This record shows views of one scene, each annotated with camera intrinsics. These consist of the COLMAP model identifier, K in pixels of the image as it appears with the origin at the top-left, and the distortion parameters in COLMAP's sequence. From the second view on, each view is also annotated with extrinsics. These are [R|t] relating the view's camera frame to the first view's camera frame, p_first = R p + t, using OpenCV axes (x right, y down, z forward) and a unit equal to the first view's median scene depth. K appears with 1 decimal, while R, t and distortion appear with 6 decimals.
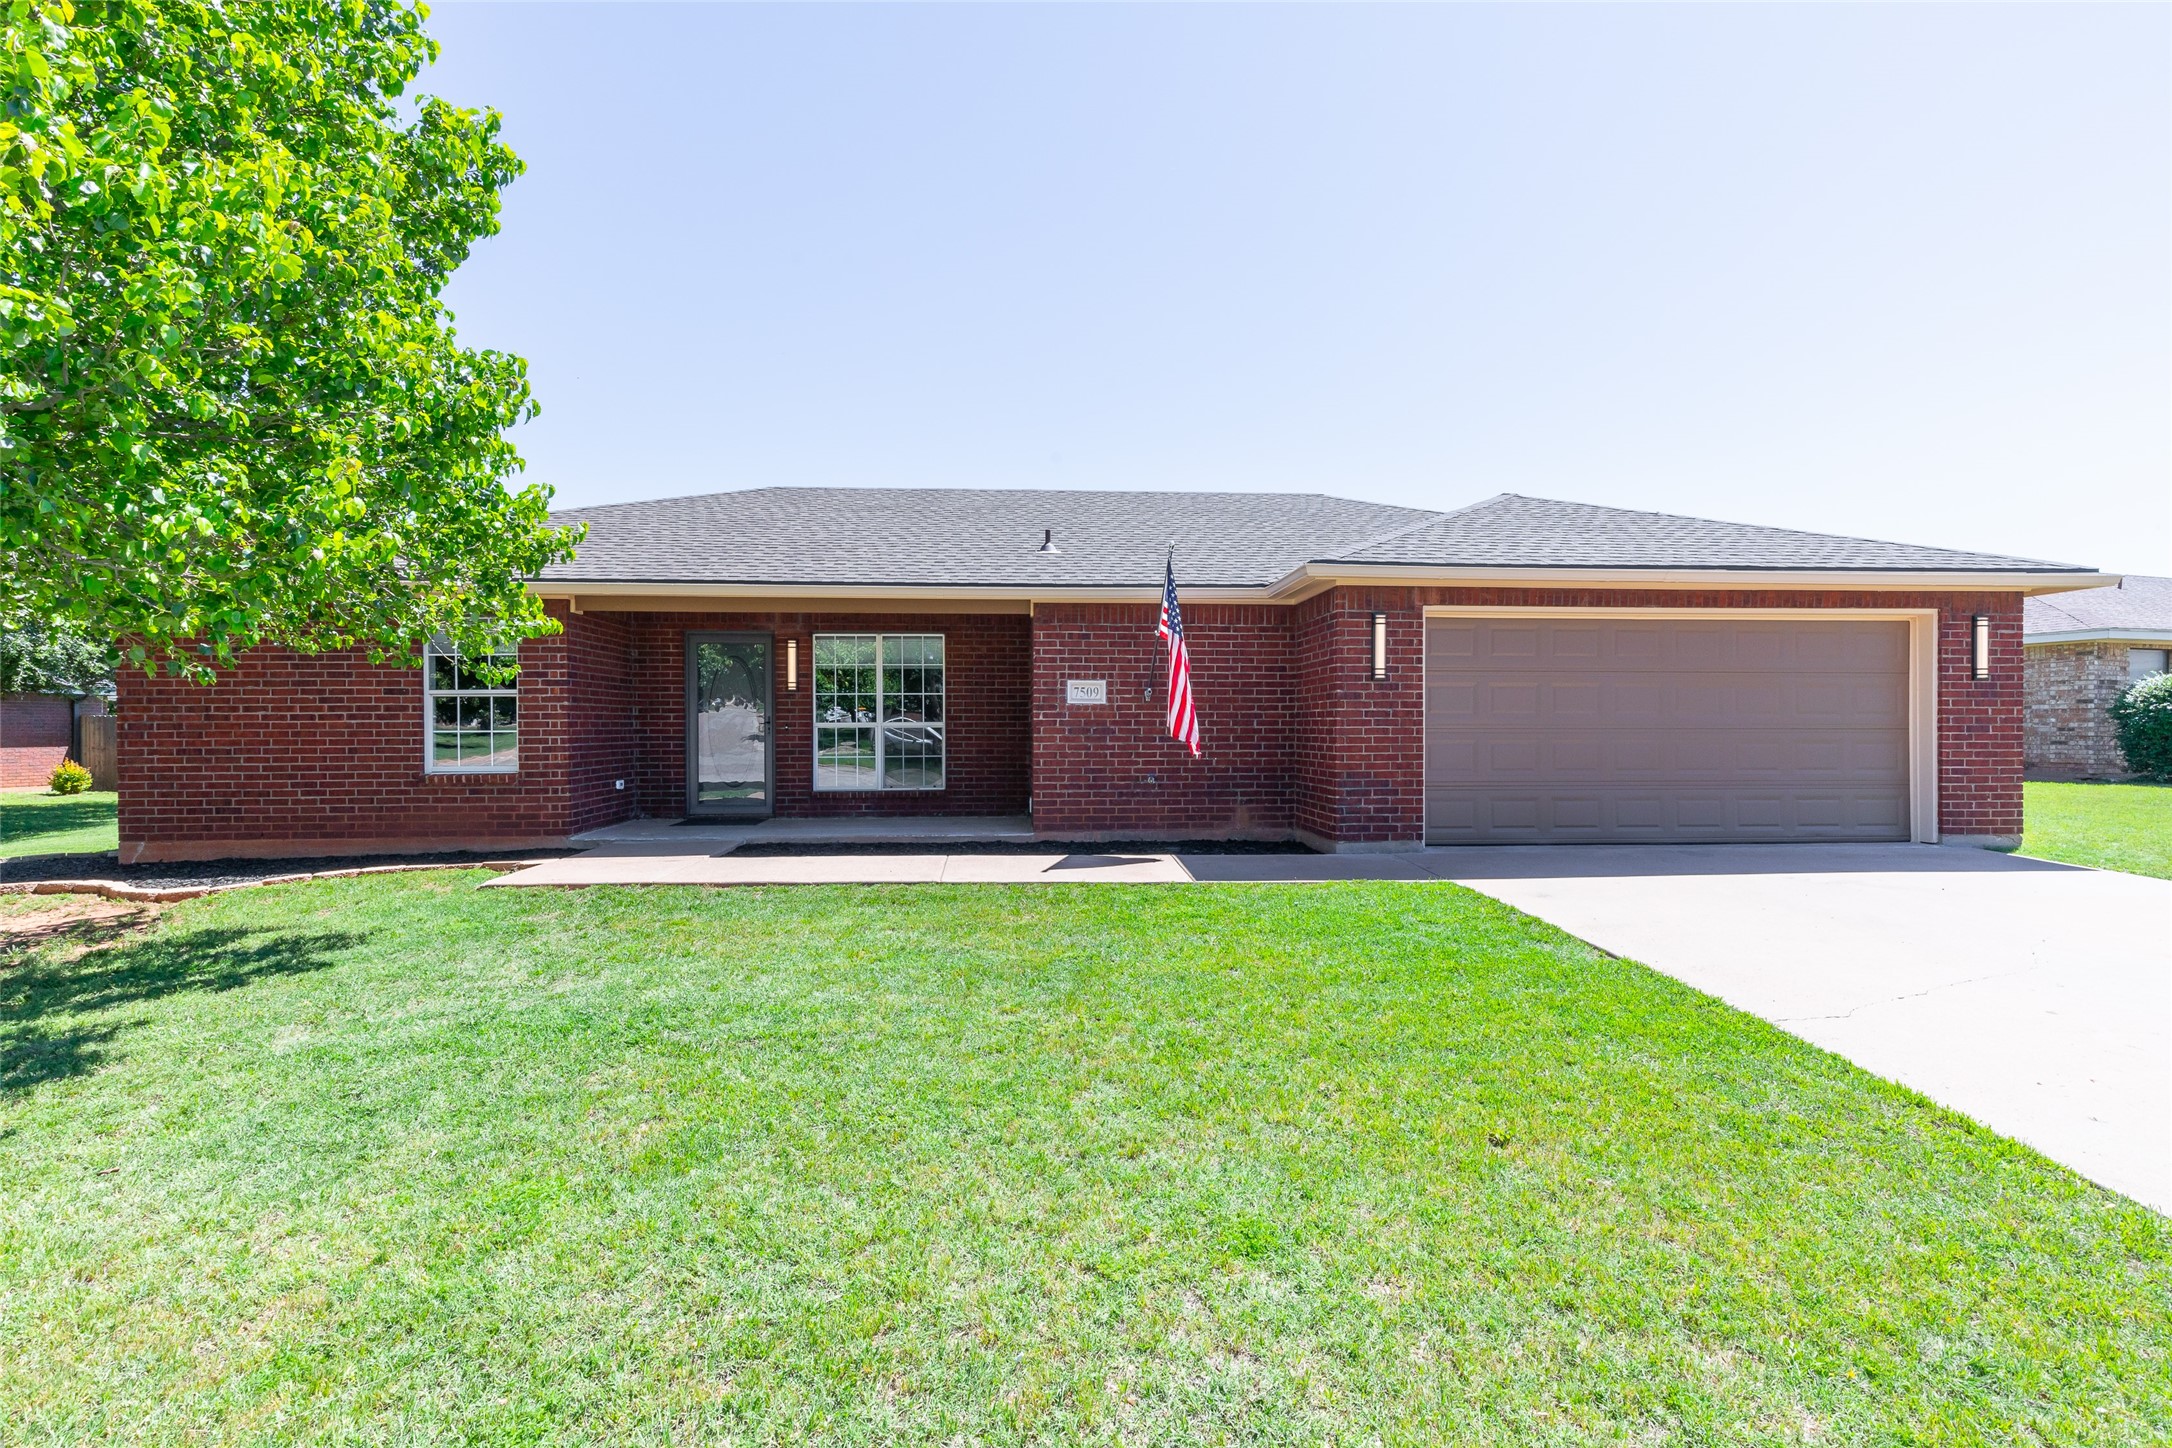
lens RADIAL K [[977.7, 0, 1088.3], [0, 977.7, 734.3], [0, 0, 1]] dist [0.011045, -0.004371]
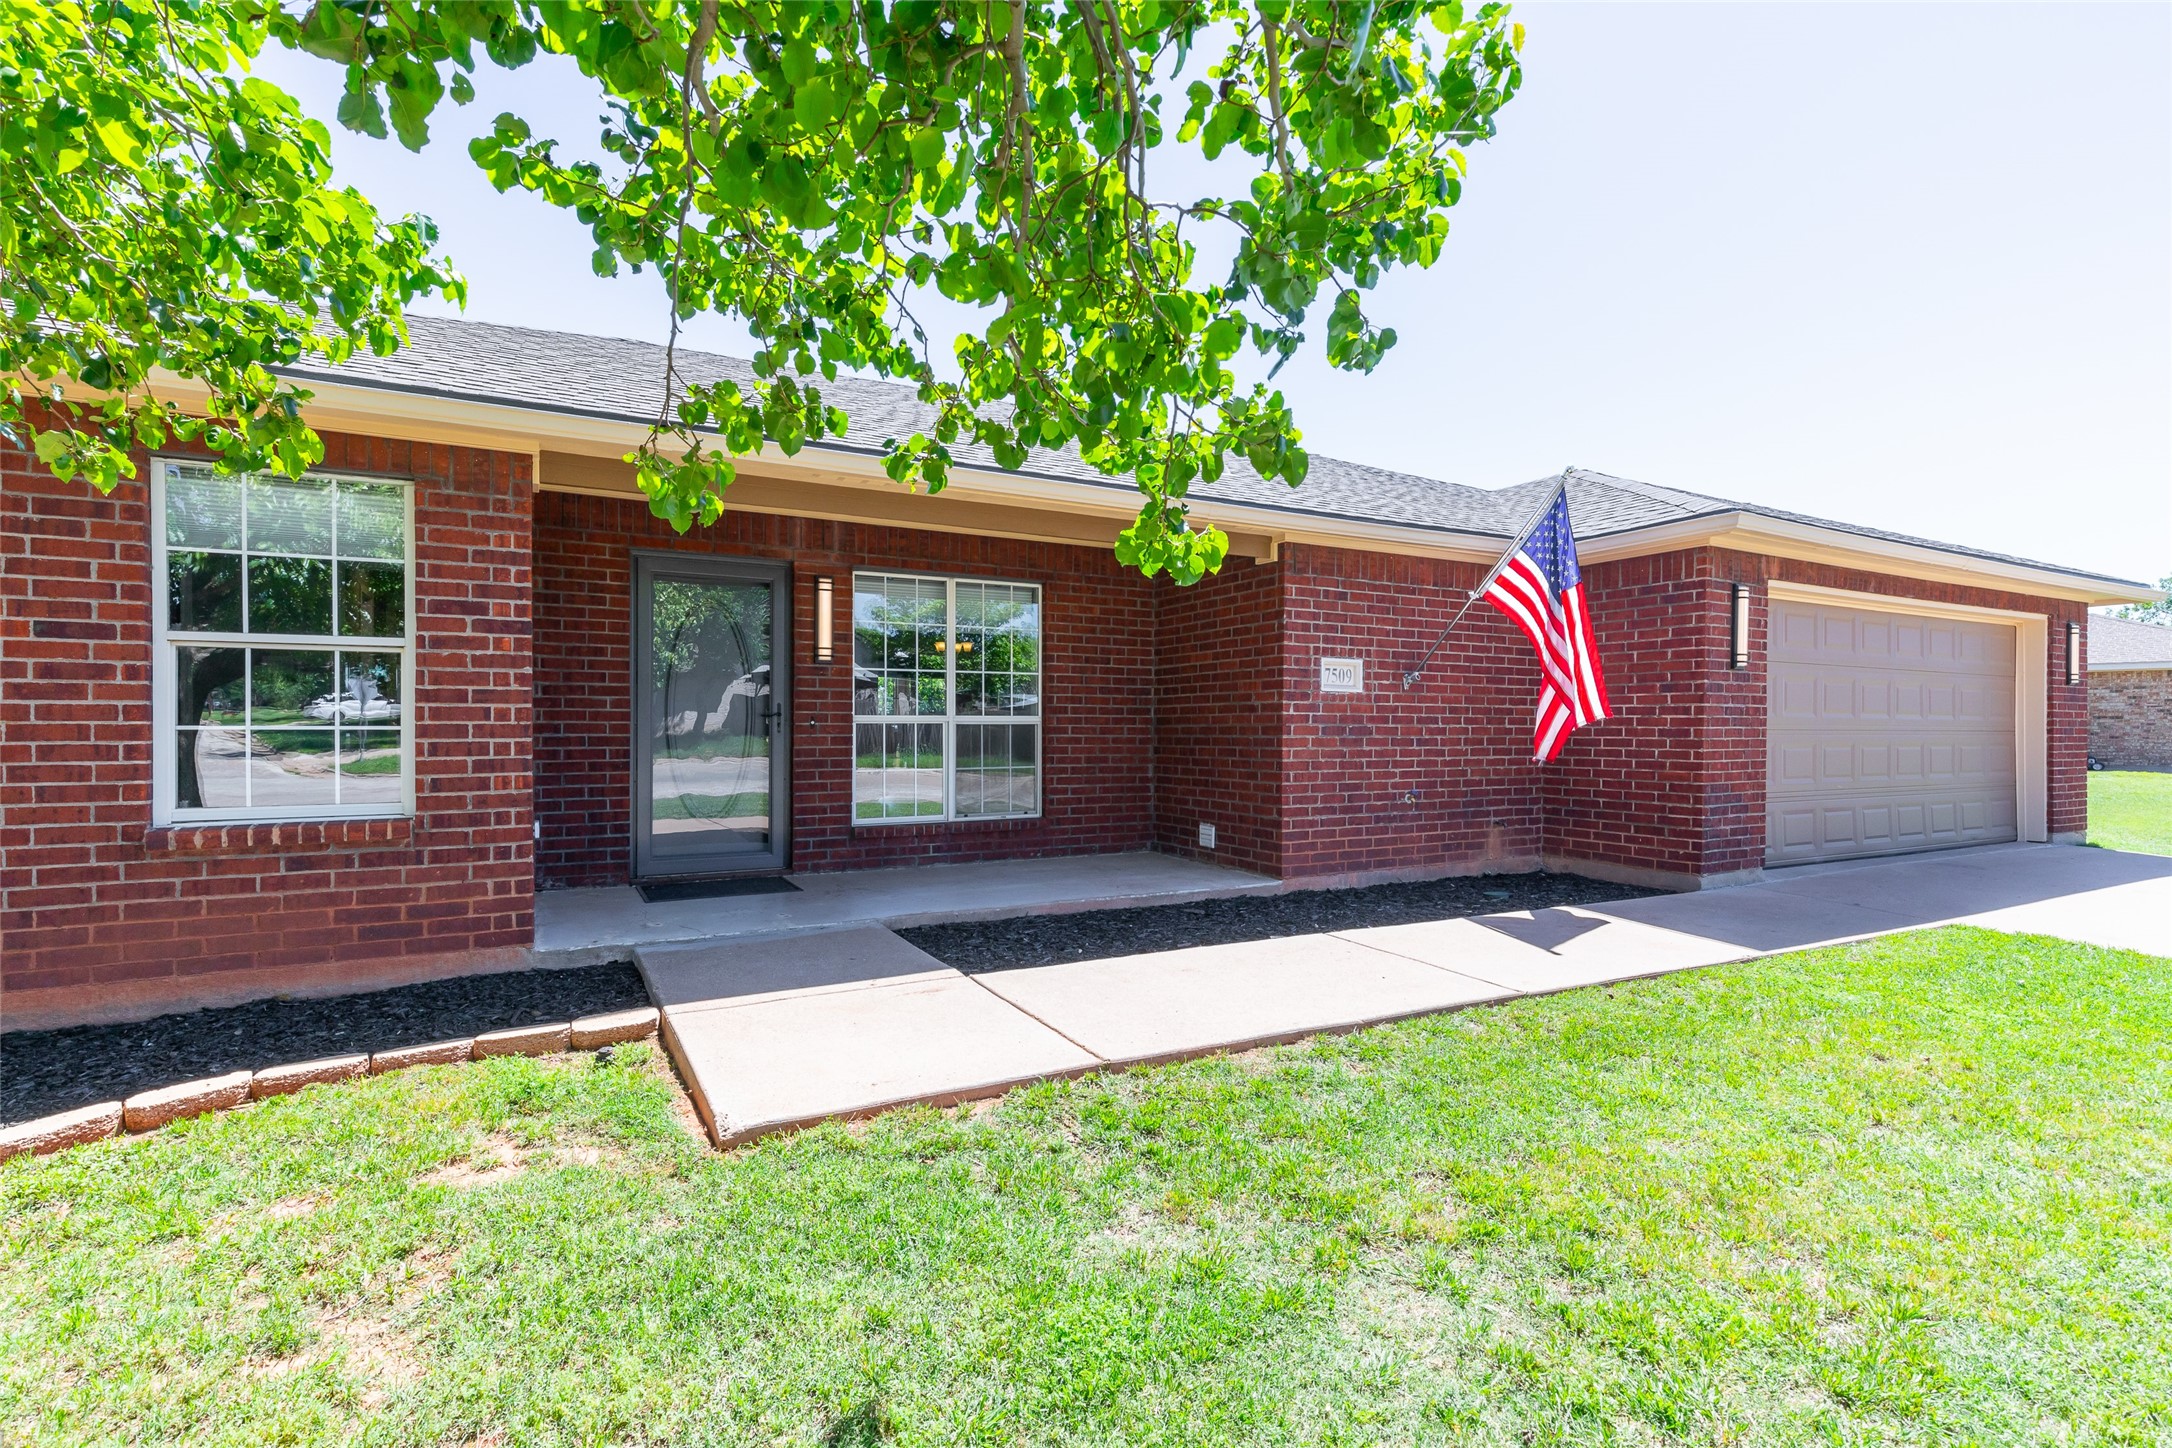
lens RADIAL K [[977.7, 0, 1053.2], [0, 977.7, 730.0], [0, 0, 1]] dist [0.011045, -0.004371]
pose [[0.915071, 0.003409, 0.403278, -0.491615], [-0.003295, 0.999994, -0.000976, -0.002556], [-0.403279, -0.000436, 0.915077, 0.454556]]
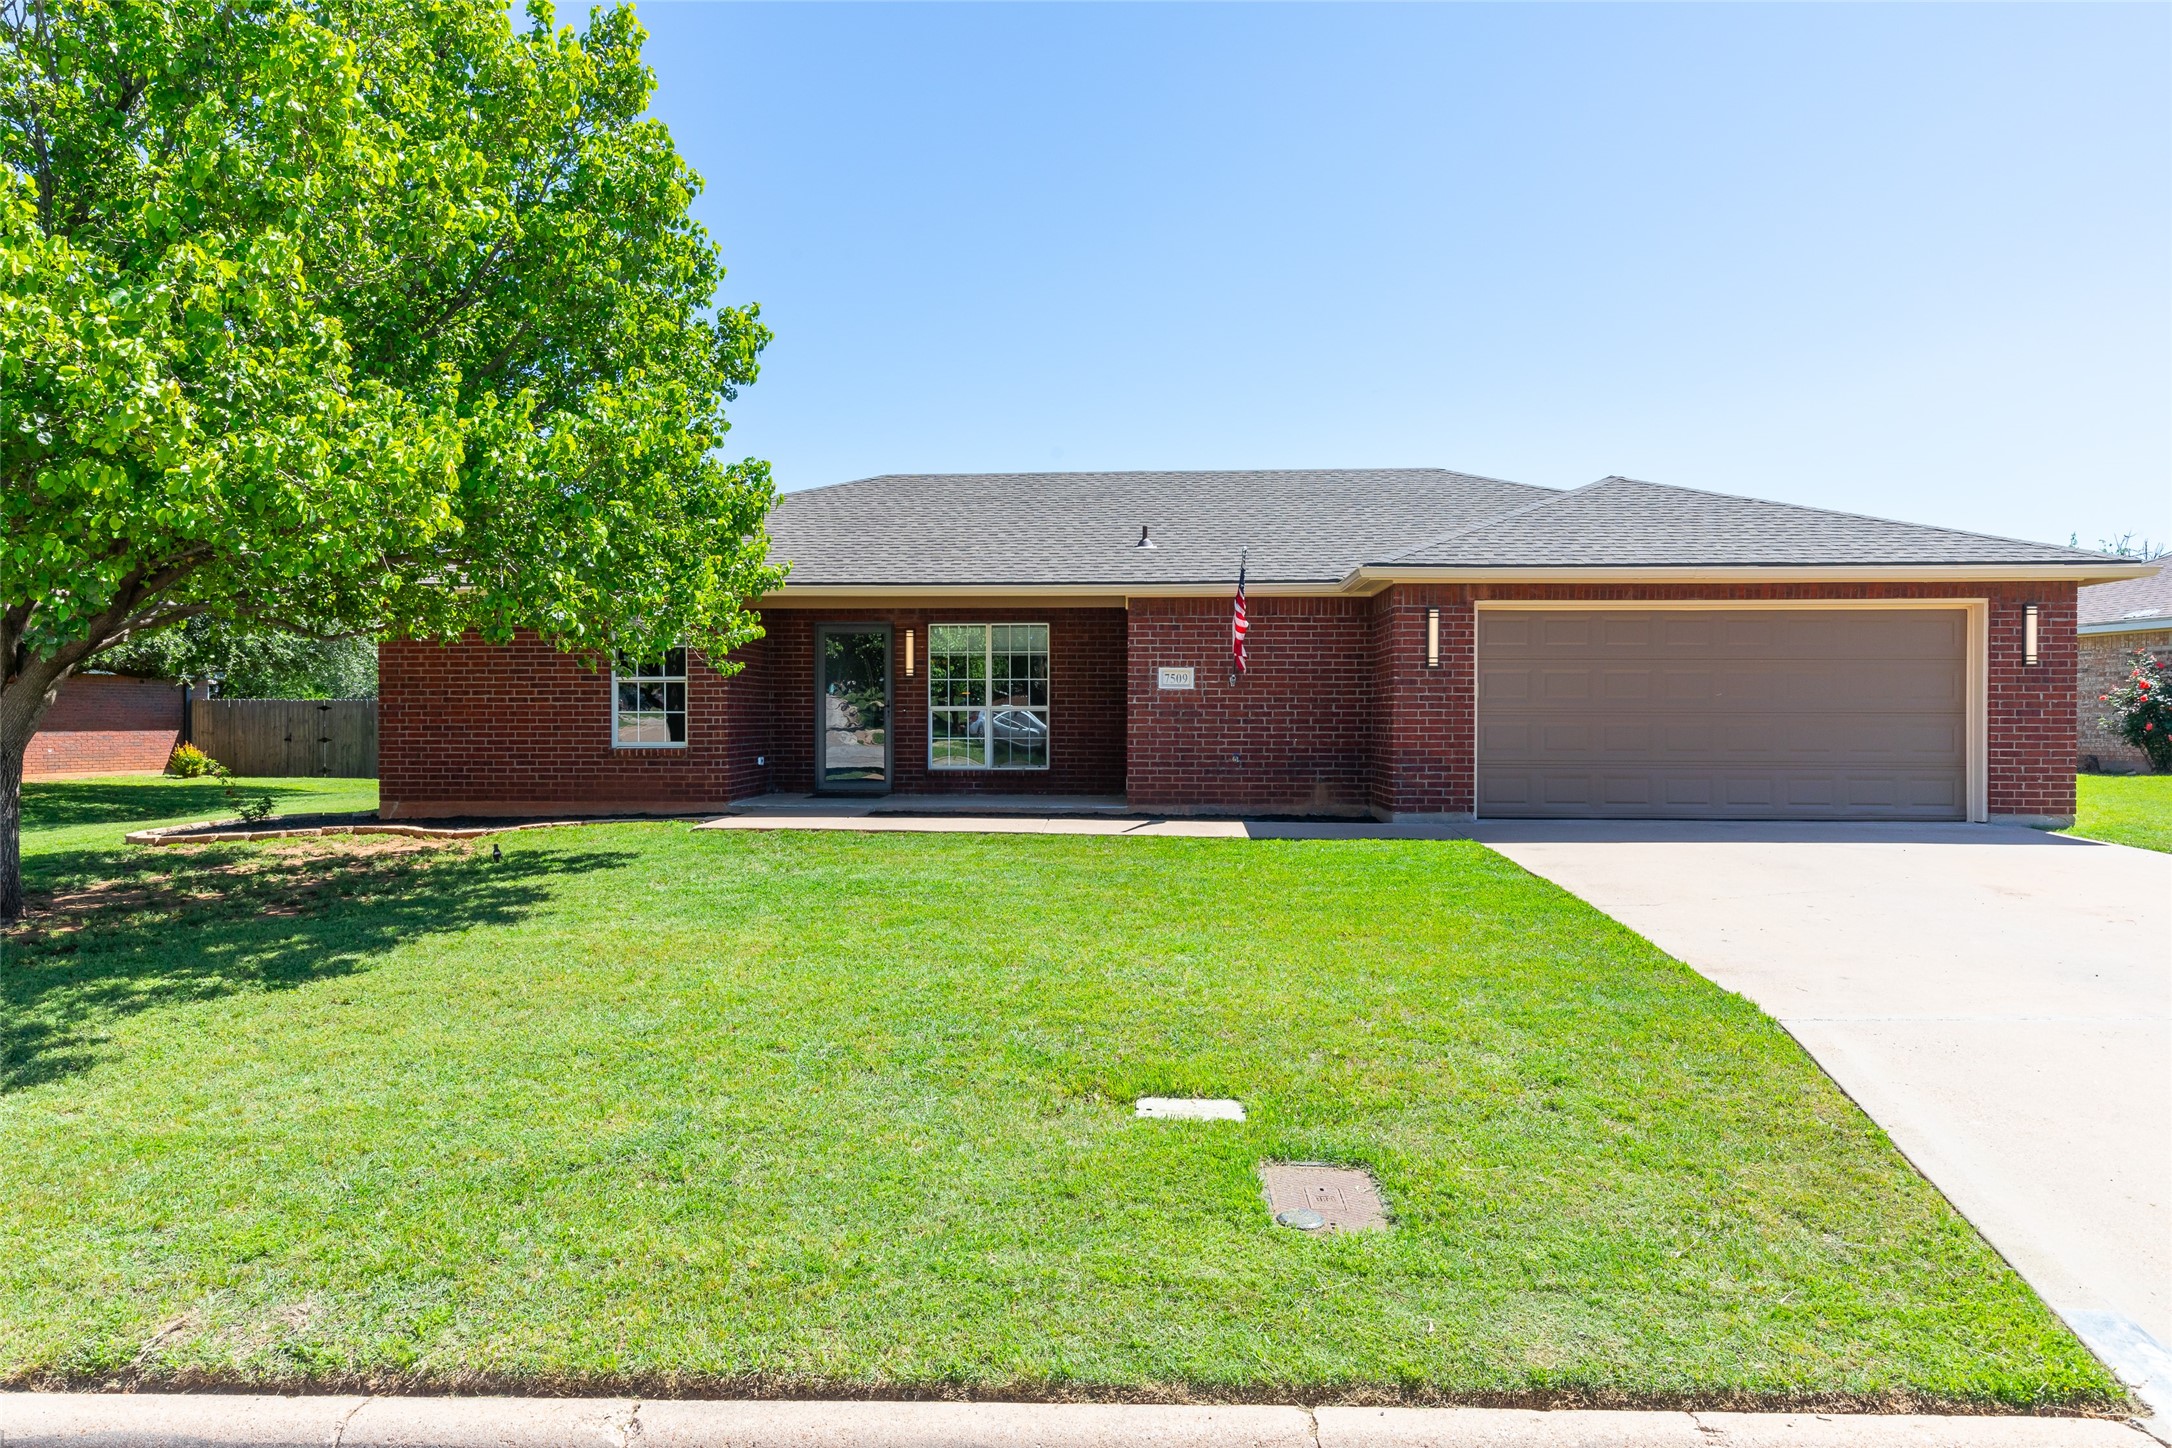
lens RADIAL K [[1336.6, 0, 1080.7], [0, 1336.6, 736.7], [0, 0, 1]] dist [0.015276, 0.000506]
pose [[0.991754, 0.005162, -0.128050, 0.087347], [-0.004443, 0.999973, 0.005906, 0.014701], [0.128077, -0.005288, 0.991750, -0.519627]]
